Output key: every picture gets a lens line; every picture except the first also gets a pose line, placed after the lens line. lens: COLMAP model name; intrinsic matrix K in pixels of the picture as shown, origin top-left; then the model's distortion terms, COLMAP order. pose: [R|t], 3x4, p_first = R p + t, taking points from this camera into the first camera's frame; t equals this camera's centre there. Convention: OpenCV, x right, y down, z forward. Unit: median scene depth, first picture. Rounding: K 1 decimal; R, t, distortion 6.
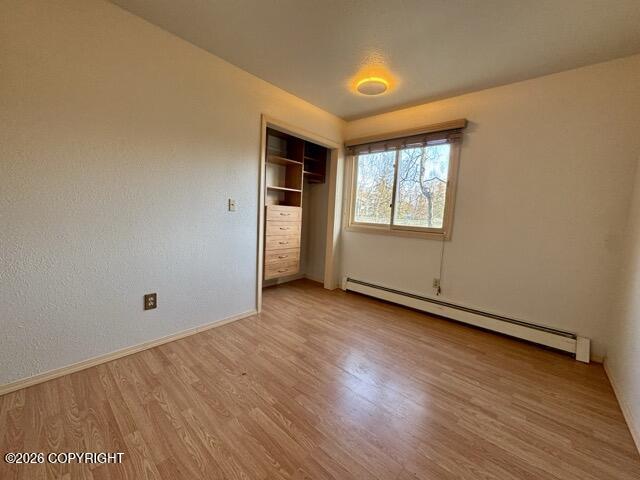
lens RADIAL K [[256.5, 0, 316.5], [0, 256.5, 236.7], [0, 0, 1]] dist [-0.006216, 0.000162]
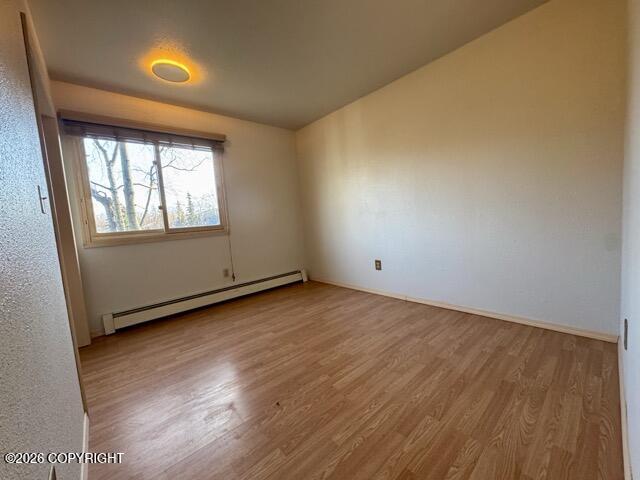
lens RADIAL K [[256.5, 0, 325.9], [0, 256.5, 235.5], [0, 0, 1]] dist [-0.006216, 0.000162]
pose [[0.095604, -0.121516, 0.987975, -0.620579], [0.172647, 0.979503, 0.103767, -0.023375], [-0.980333, 0.160651, 0.114624, 0.421358]]
